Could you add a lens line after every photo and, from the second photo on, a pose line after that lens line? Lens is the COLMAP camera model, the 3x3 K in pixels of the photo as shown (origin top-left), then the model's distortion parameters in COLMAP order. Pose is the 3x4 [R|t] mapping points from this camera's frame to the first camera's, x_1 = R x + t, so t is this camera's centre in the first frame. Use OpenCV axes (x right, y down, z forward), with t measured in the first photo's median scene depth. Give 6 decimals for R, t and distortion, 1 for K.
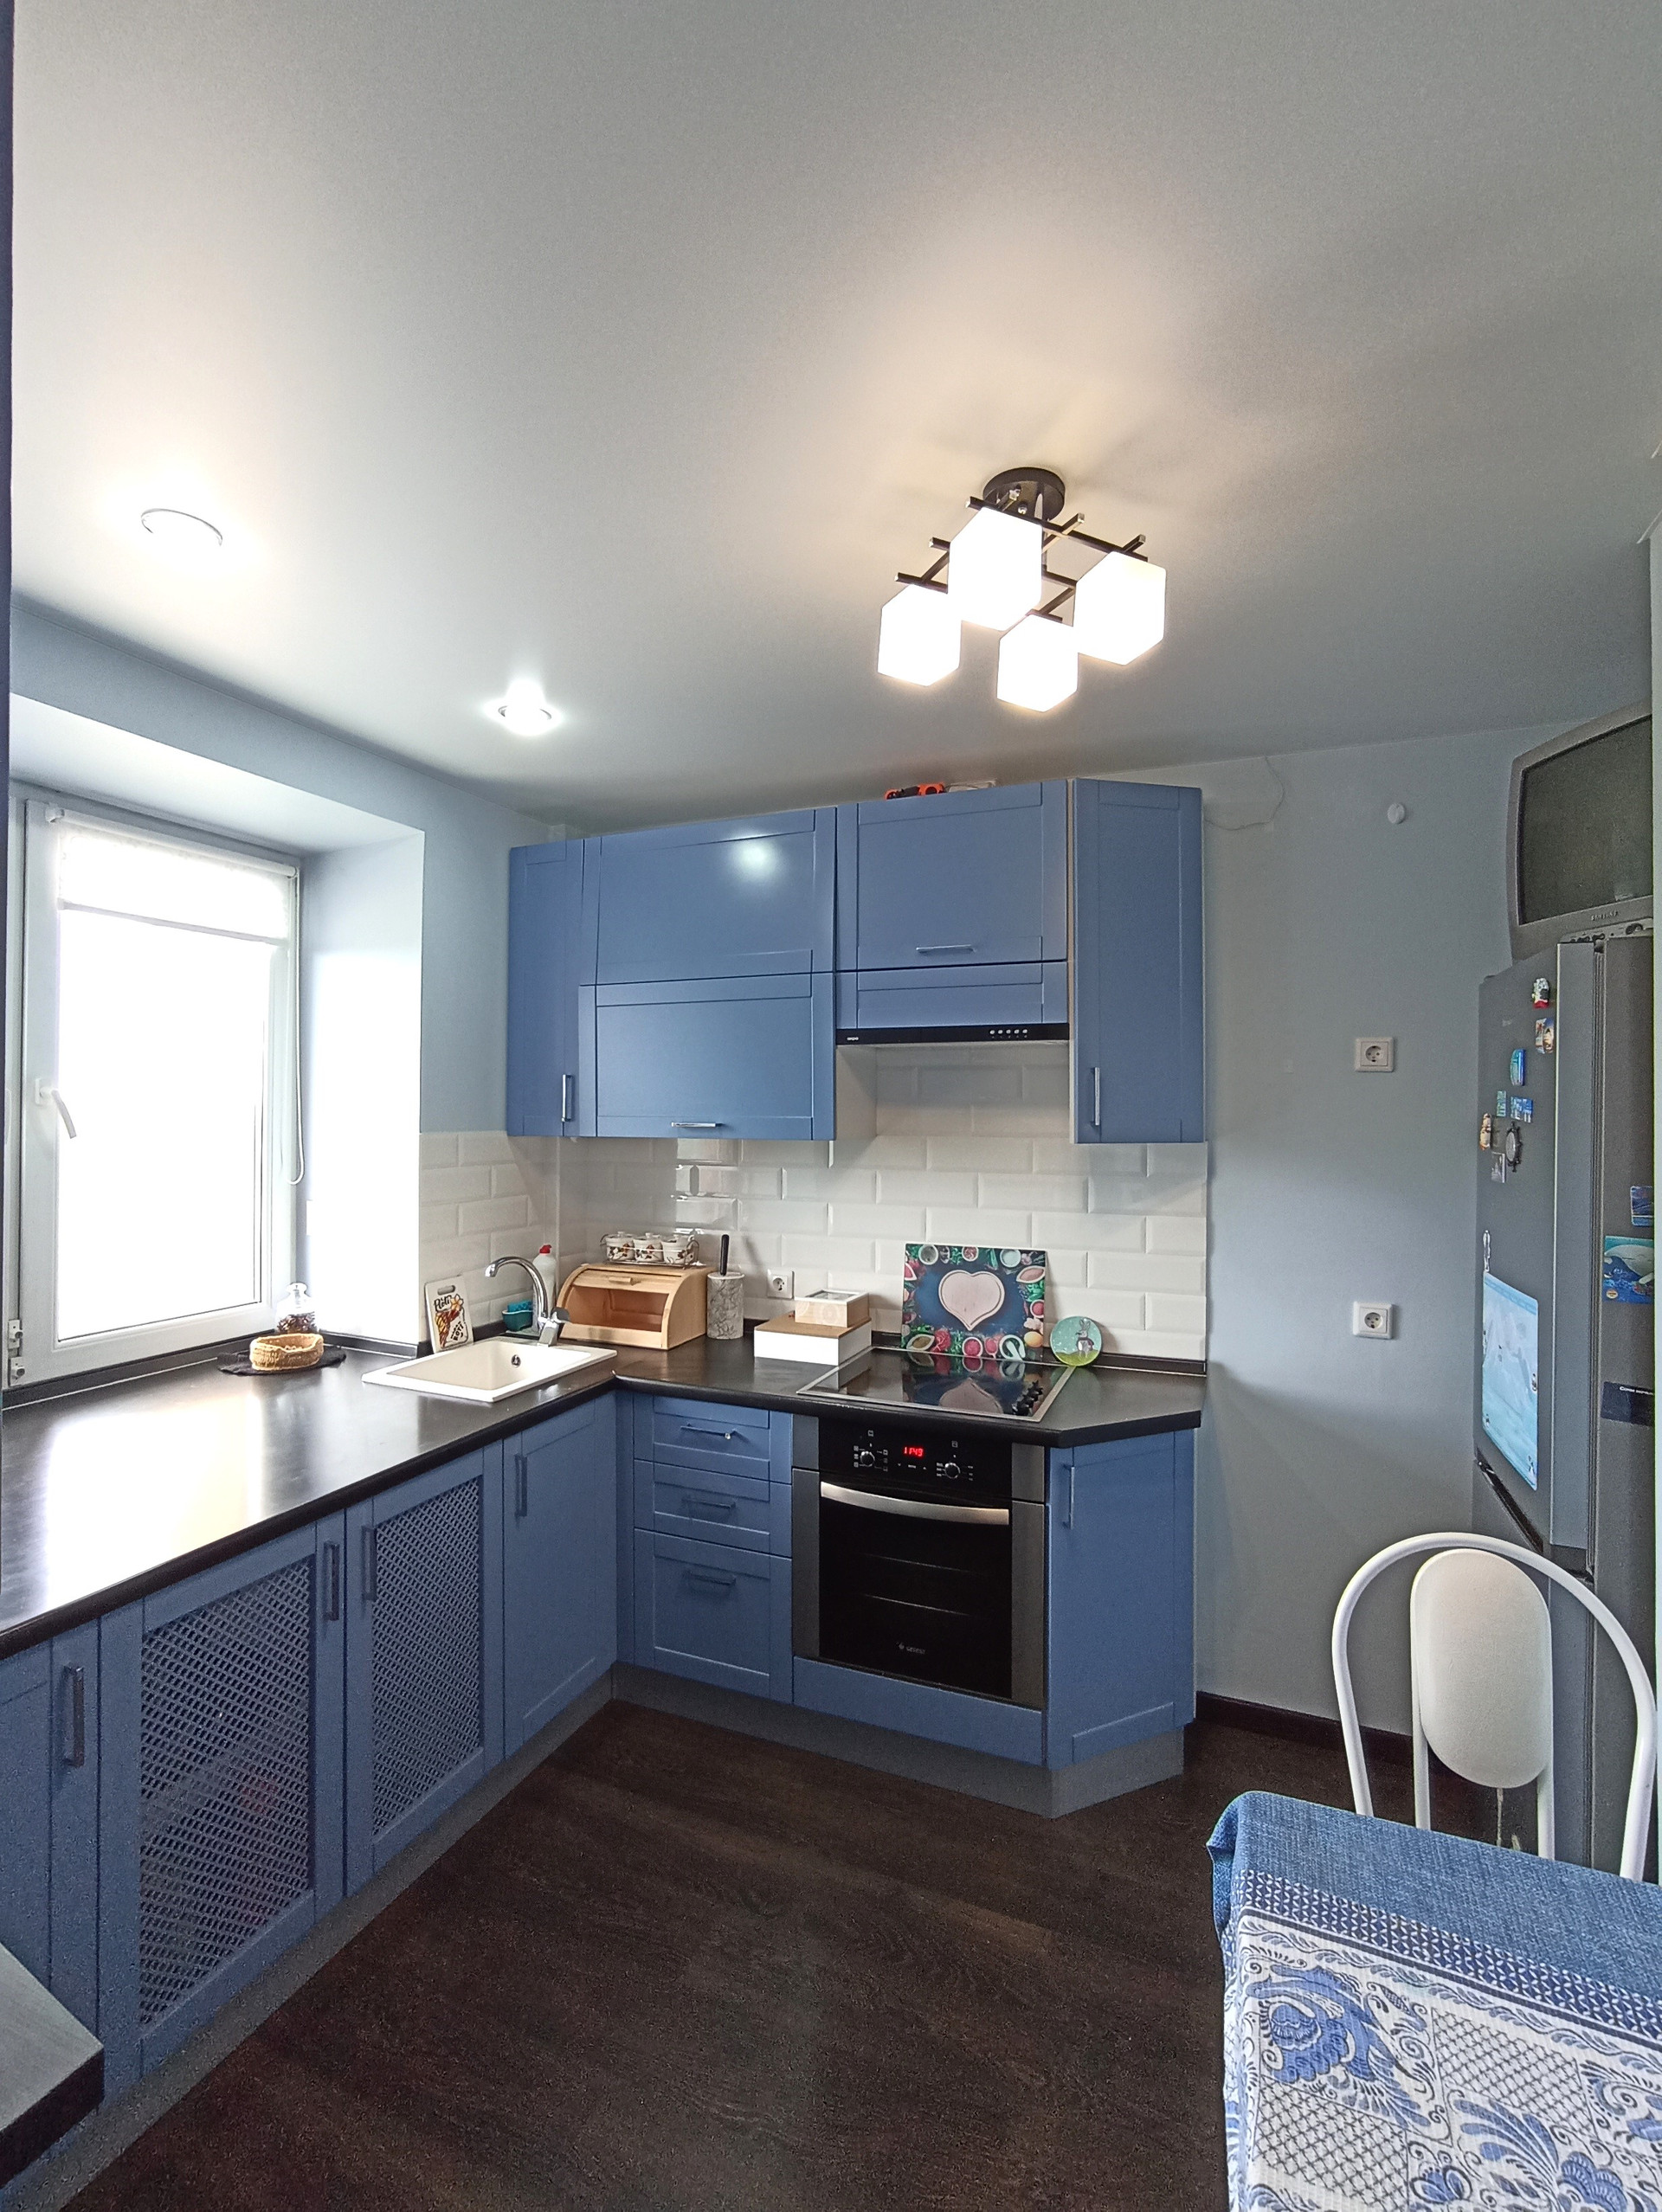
lens RADIAL K [[987.4, 0, 829.8], [0, 987.4, 1110.3], [0, 0, 1]] dist [-0.034792, 0.015264]
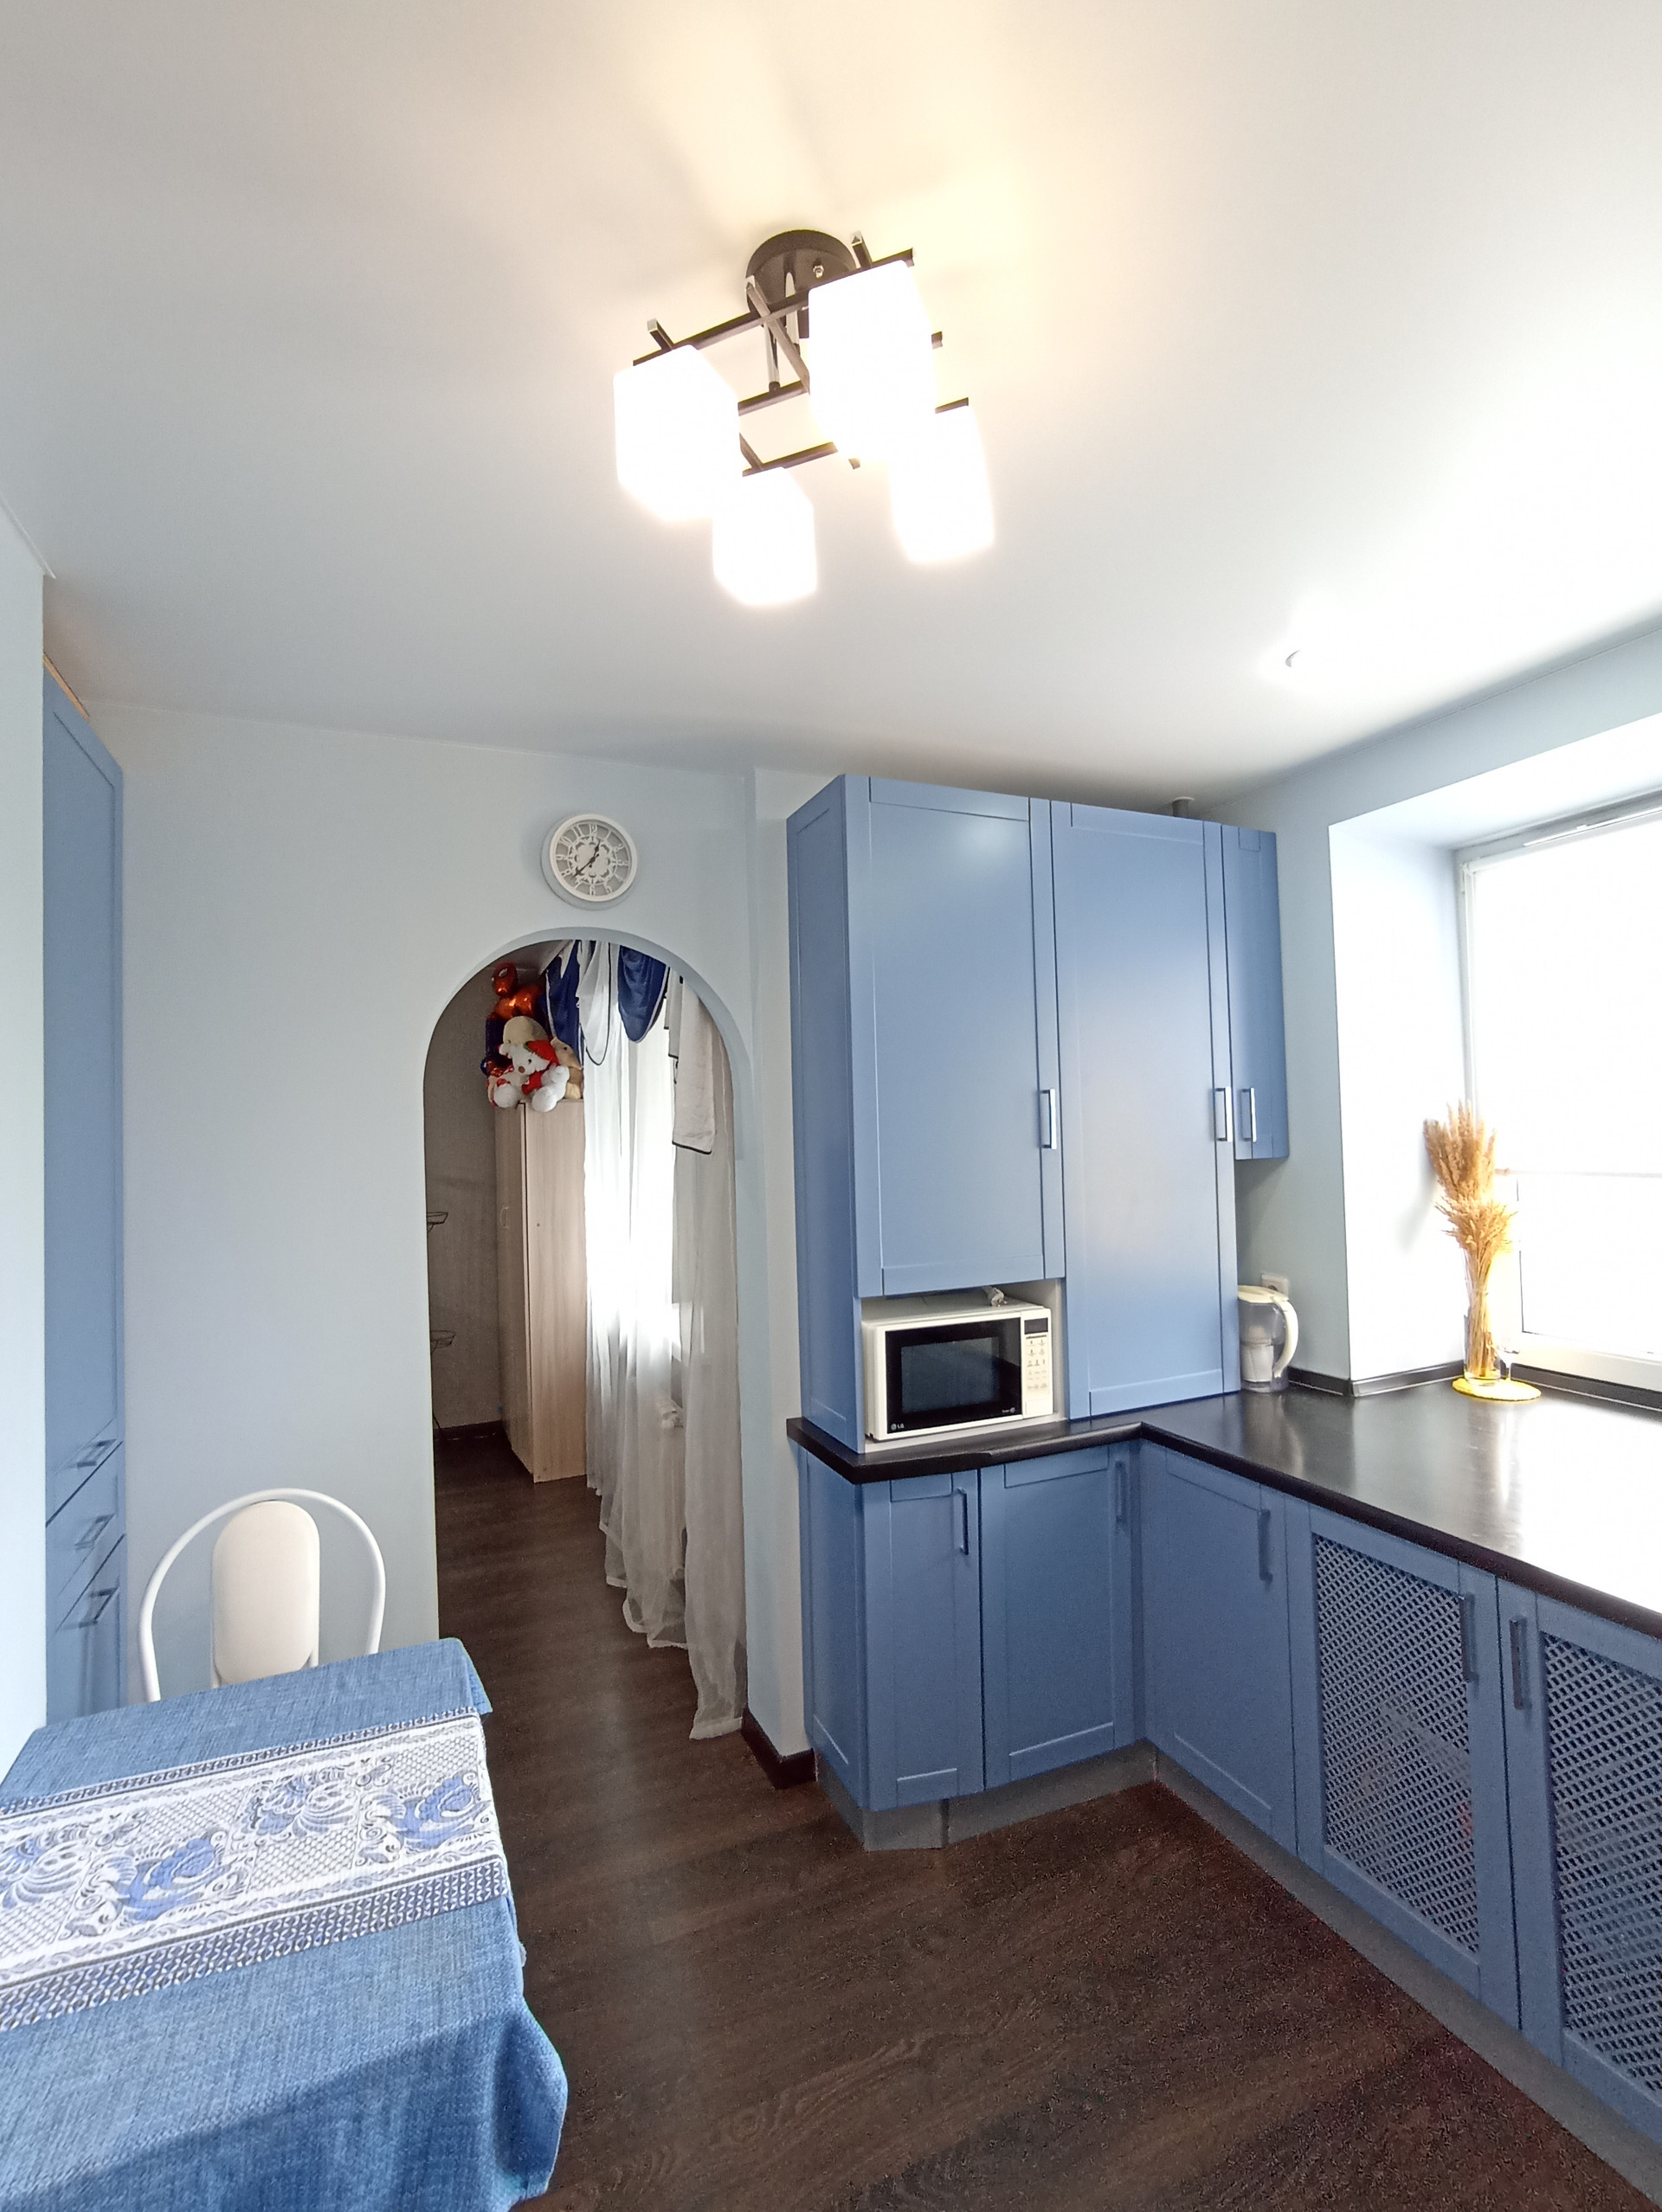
lens RADIAL K [[987.4, 0, 829.8], [0, 987.4, 1110.3], [0, 0, 1]] dist [-0.034792, 0.015264]
pose [[-0.690617, -0.005561, -0.723199, 0.368225], [0.023934, 0.999247, -0.030539, -0.000436], [0.722824, -0.038400, -0.689964, 0.783148]]
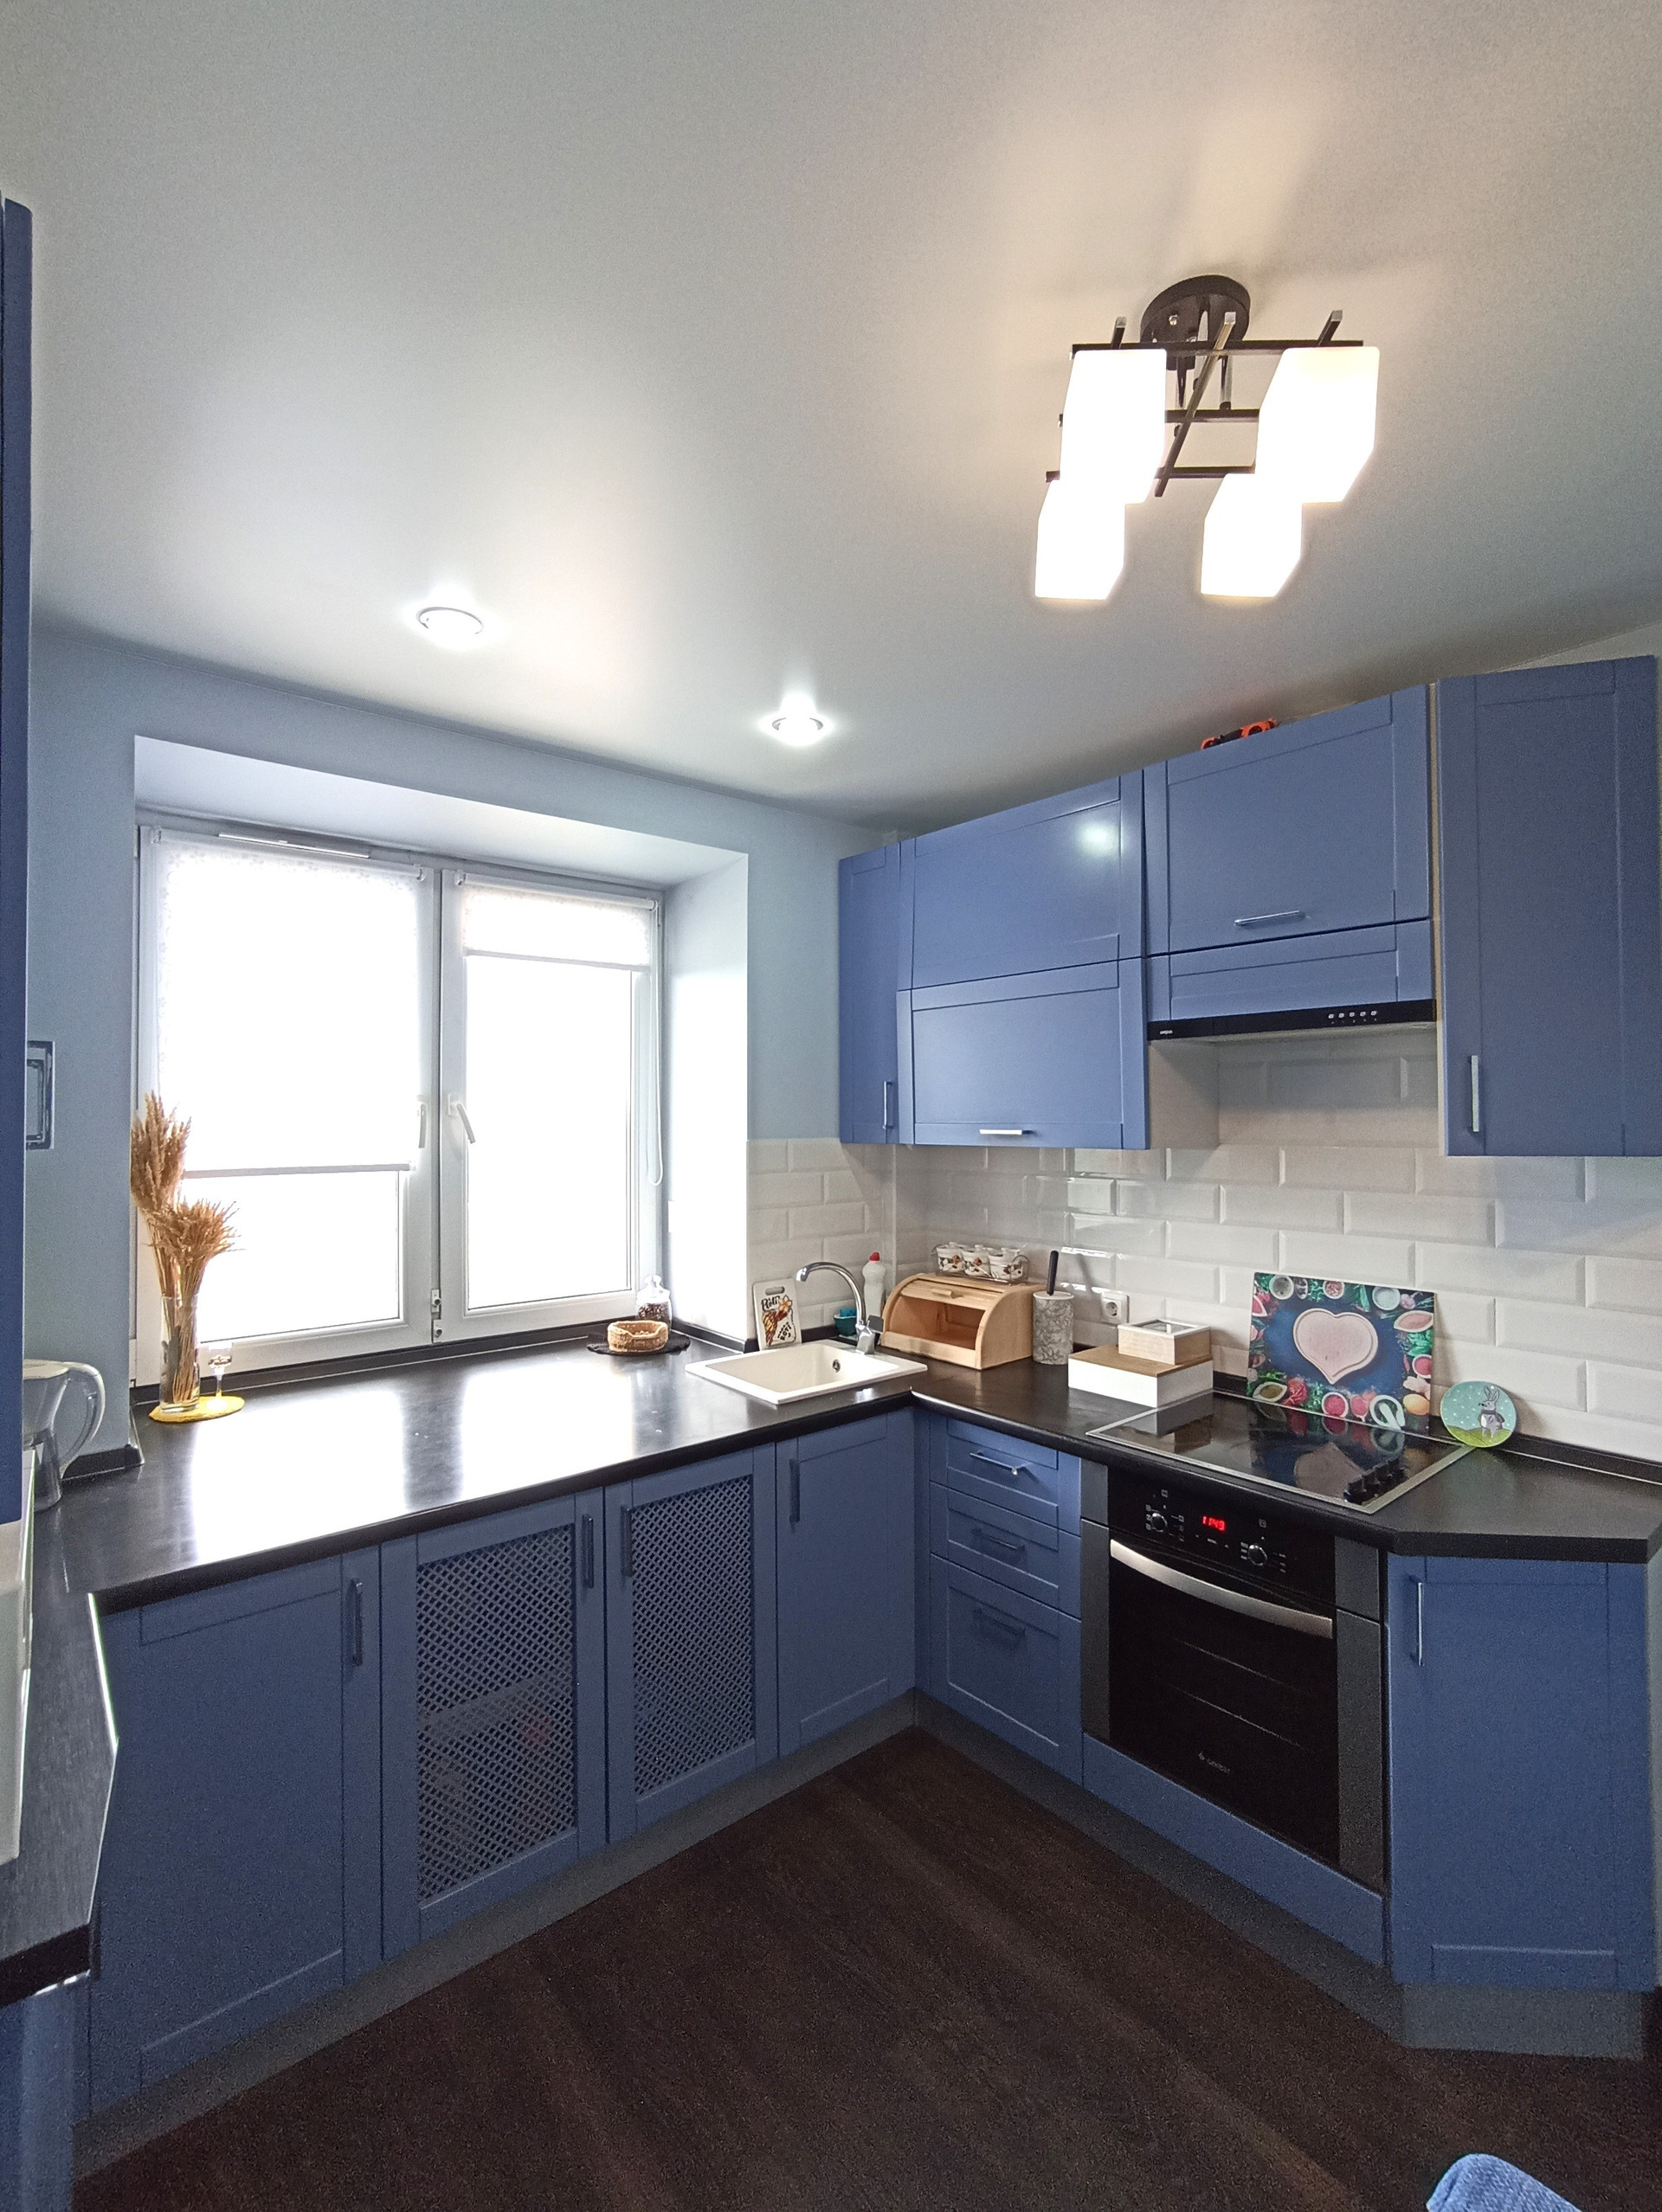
lens RADIAL K [[1003.0, 0, 831.0], [0, 1003.0, 1106.0], [0, 0, 1]] dist [-0.056941, 0.040870]
pose [[0.887554, -0.012944, -0.460521, 0.158669], [0.009026, 0.999902, -0.010708, -0.000890], [0.460614, 0.005347, 0.887584, 0.087572]]
